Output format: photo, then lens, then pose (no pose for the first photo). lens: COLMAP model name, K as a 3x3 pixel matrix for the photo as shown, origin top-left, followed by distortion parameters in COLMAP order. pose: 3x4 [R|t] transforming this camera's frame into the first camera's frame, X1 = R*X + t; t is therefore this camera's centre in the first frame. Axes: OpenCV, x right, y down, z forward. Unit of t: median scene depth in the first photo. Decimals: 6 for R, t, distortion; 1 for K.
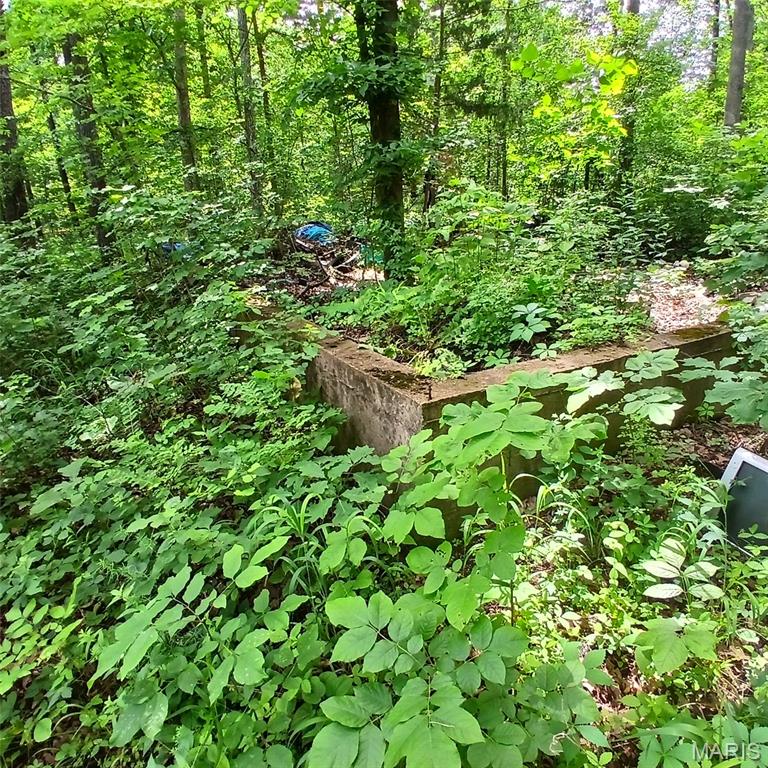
lens RADIAL K [[510.9, 0, 392.5], [0, 510.9, 384.3], [0, 0, 1]] dist [-0.001312, -0.043530]
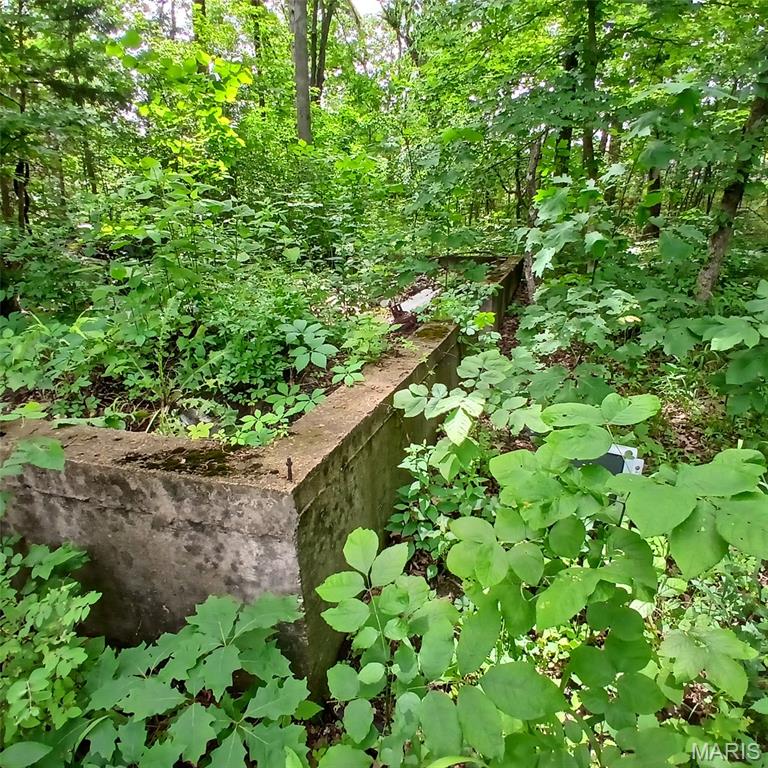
lens RADIAL K [[510.9, 0, 392.5], [0, 510.9, 384.3], [0, 0, 1]] dist [-0.001312, -0.043530]
pose [[0.717051, -0.184824, 0.672070, -0.078207], [0.212510, 0.976267, 0.041747, -0.027939], [-0.663836, 0.112887, 0.739310, 0.143999]]
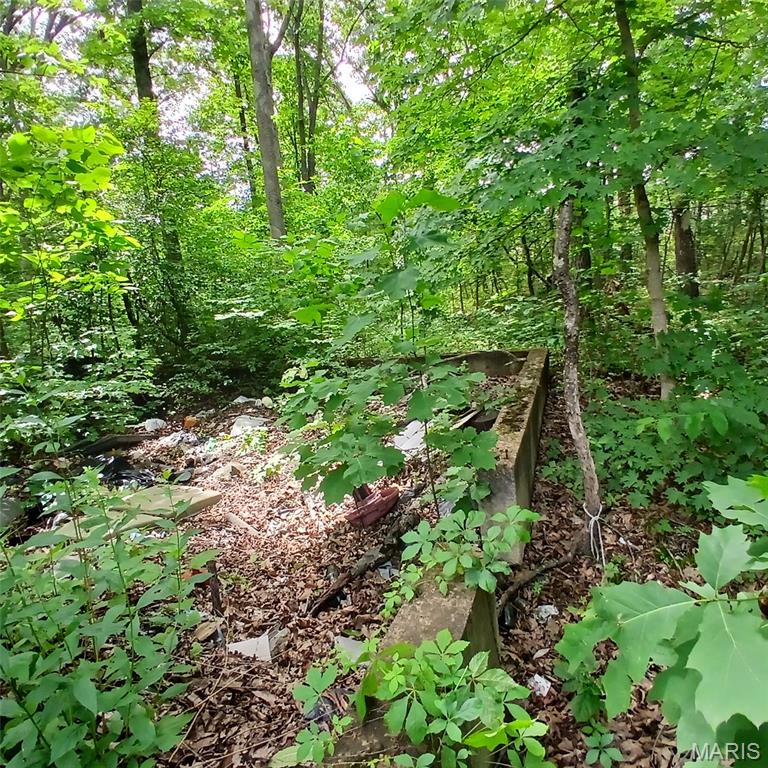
lens RADIAL K [[510.9, 0, 392.5], [0, 510.9, 384.3], [0, 0, 1]] dist [-0.001312, -0.043530]
pose [[0.732397, -0.161906, 0.661348, 0.226278], [0.293485, 0.951519, -0.092071, -0.153947], [-0.614378, 0.261528, 0.744407, 0.324381]]
